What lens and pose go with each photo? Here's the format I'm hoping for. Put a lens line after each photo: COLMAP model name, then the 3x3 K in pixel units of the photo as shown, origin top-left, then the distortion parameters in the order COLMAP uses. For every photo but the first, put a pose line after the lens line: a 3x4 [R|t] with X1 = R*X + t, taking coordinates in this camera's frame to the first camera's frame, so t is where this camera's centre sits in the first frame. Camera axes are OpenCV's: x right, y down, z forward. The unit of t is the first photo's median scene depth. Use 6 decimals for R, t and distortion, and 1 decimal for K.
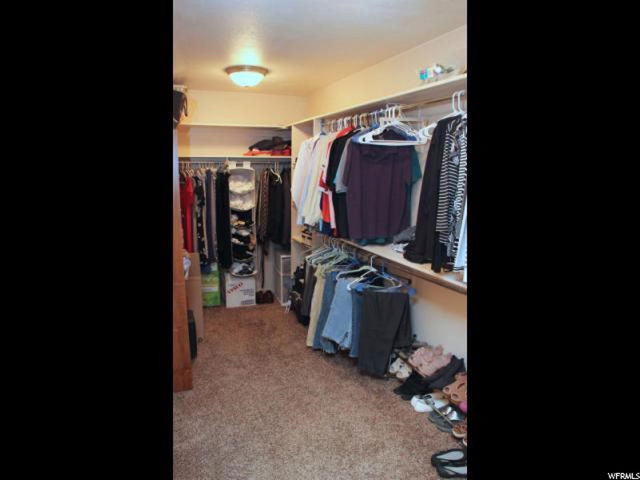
lens RADIAL K [[454.7, 0, 320.0], [0, 454.7, 240.0], [0, 0, 1]] dist [-0.000243, -0.000046]
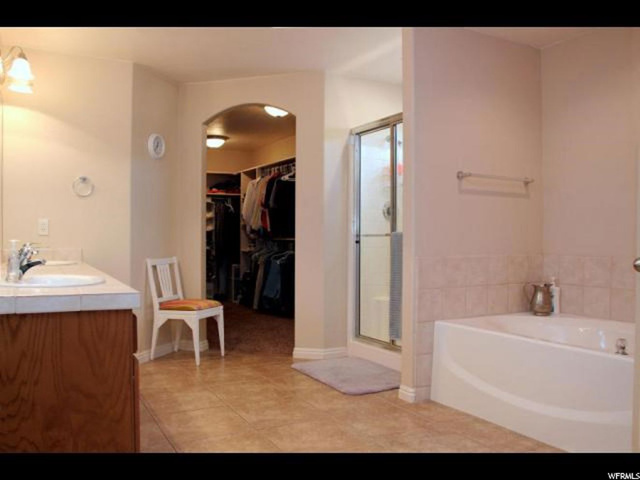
lens RADIAL K [[454.7, 0, 320.0], [0, 454.7, 240.0], [0, 0, 1]] dist [-0.000243, -0.000046]
pose [[0.991583, -0.008255, 0.129212, -0.001077], [0.022286, 0.993953, -0.107522, 0.152518], [-0.127543, 0.109497, 0.985770, -0.539537]]
